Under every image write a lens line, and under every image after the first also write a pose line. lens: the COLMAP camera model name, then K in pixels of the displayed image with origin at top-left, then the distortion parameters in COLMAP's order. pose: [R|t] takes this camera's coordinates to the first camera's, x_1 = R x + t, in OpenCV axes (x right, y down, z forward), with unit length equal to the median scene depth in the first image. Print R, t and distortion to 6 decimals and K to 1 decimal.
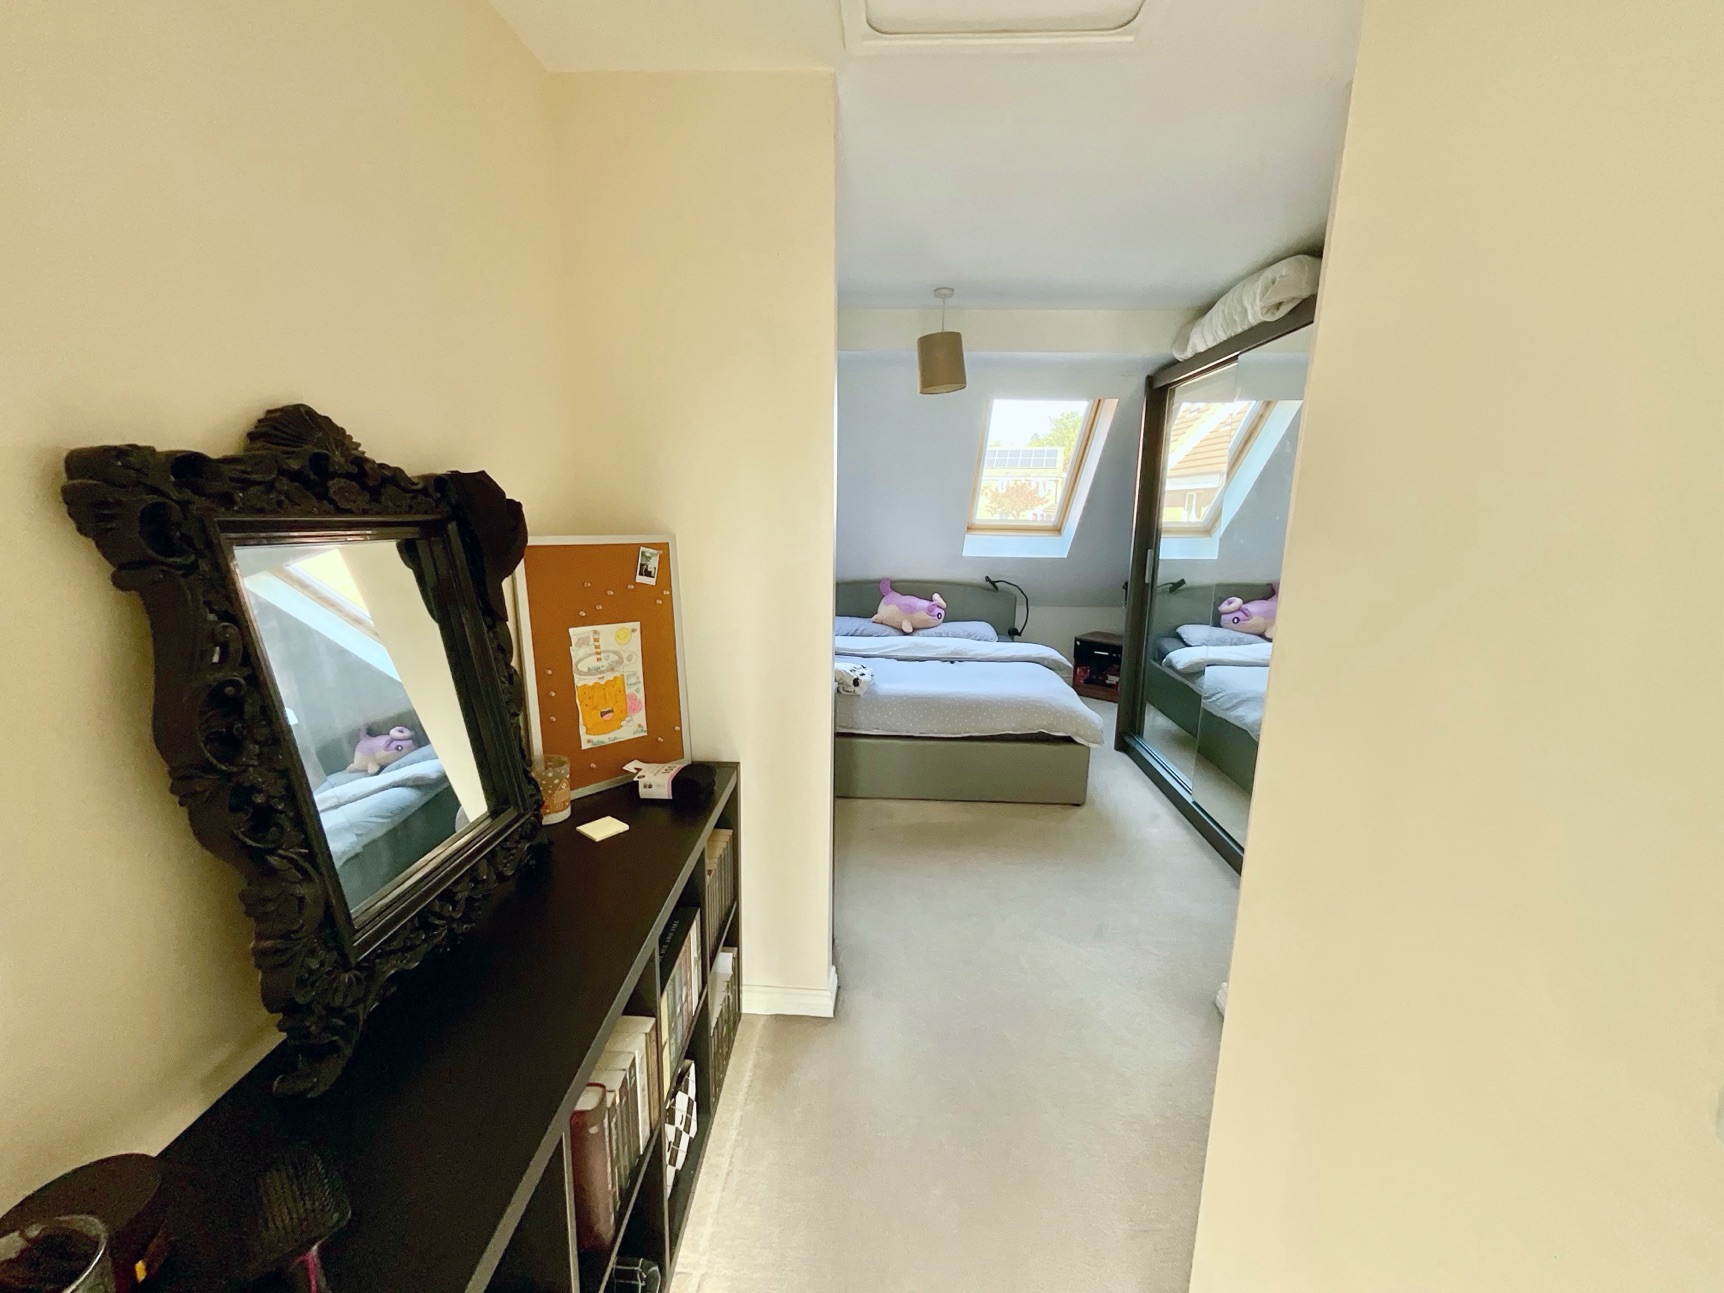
lens RADIAL K [[695.6, 0, 859.9], [0, 695.6, 641.9], [0, 0, 1]] dist [-0.004880, 0.001603]
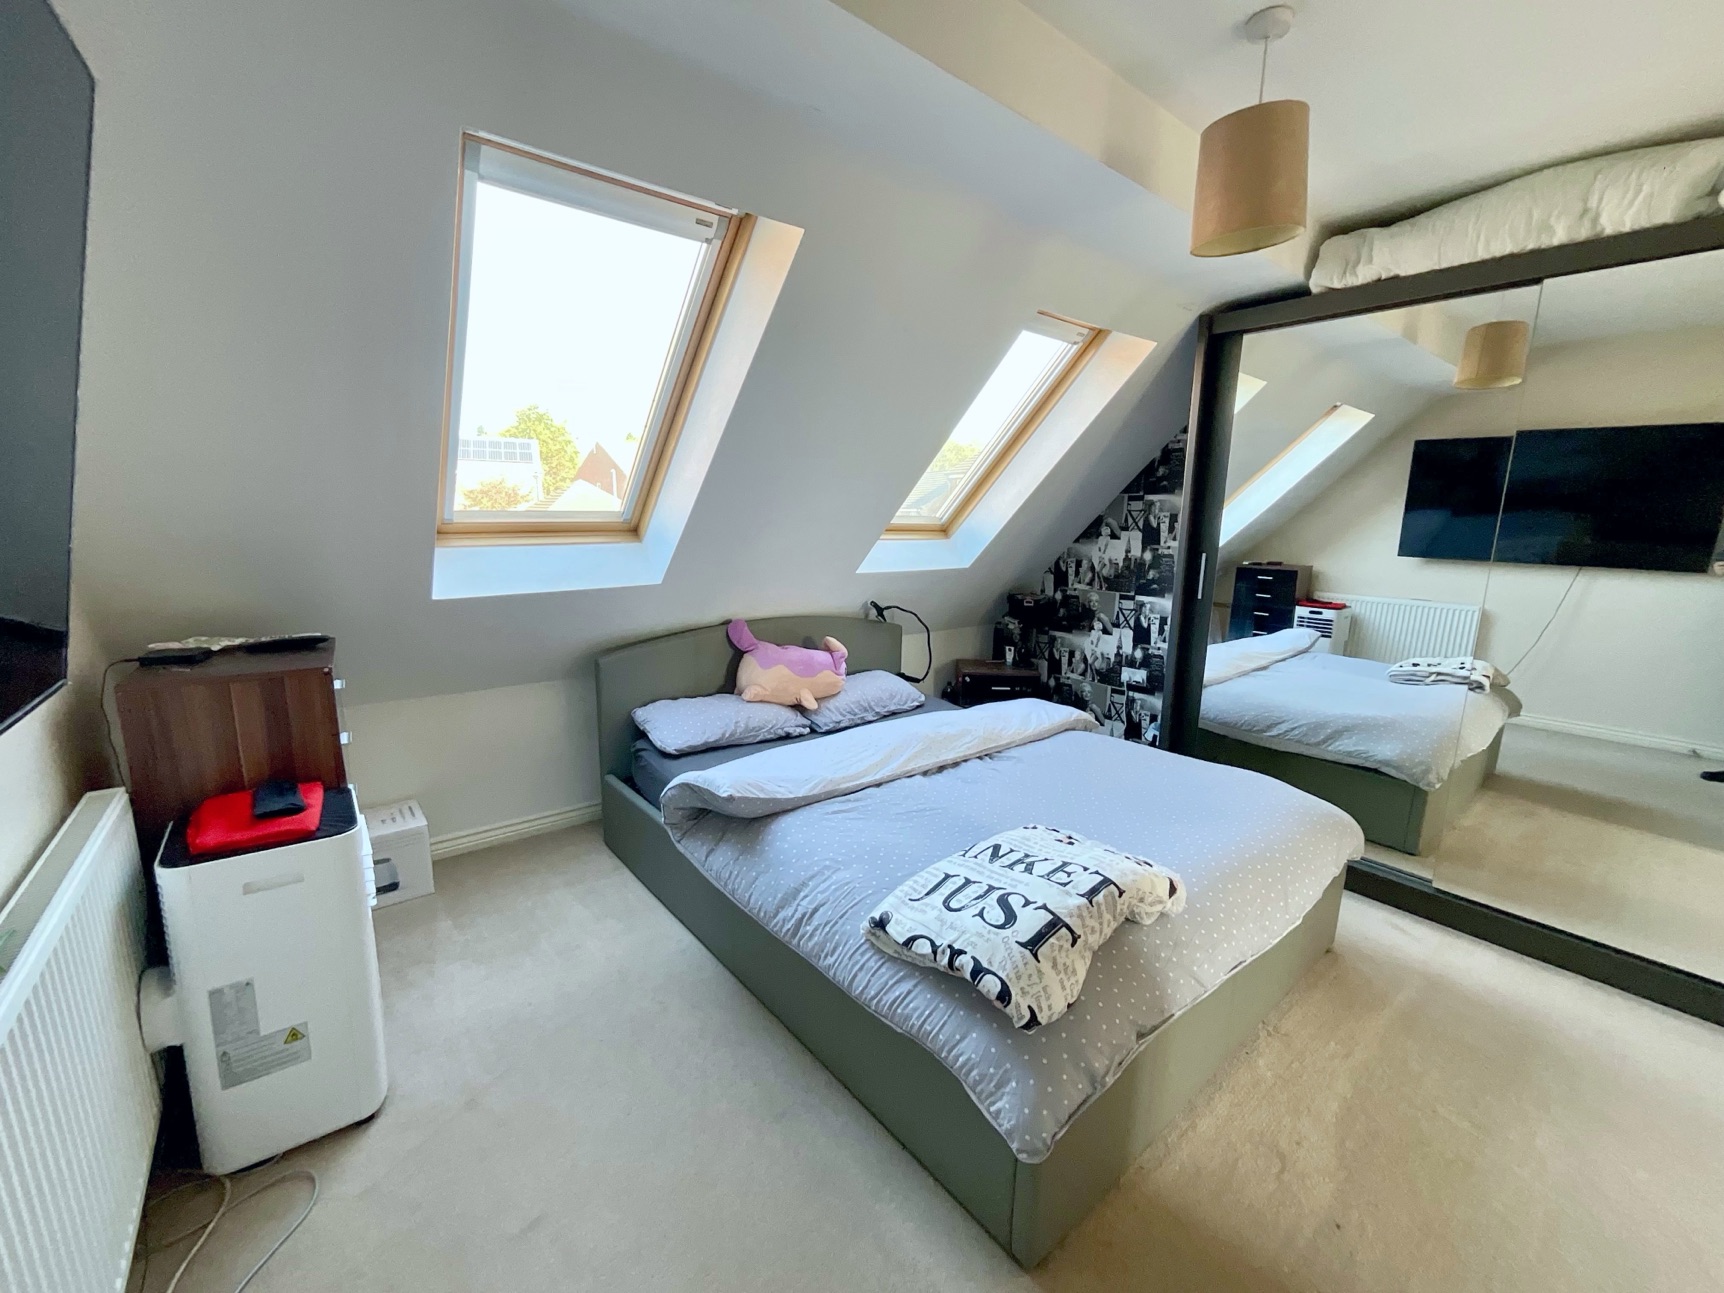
lens RADIAL K [[695.6, 0, 865.5], [0, 695.6, 647.6], [0, 0, 1]] dist [-0.004880, 0.001603]
pose [[0.745601, -0.127914, 0.654000, -0.276287], [0.122698, 0.990977, 0.053939, -0.092411], [-0.654999, 0.040027, 0.754569, 0.532131]]
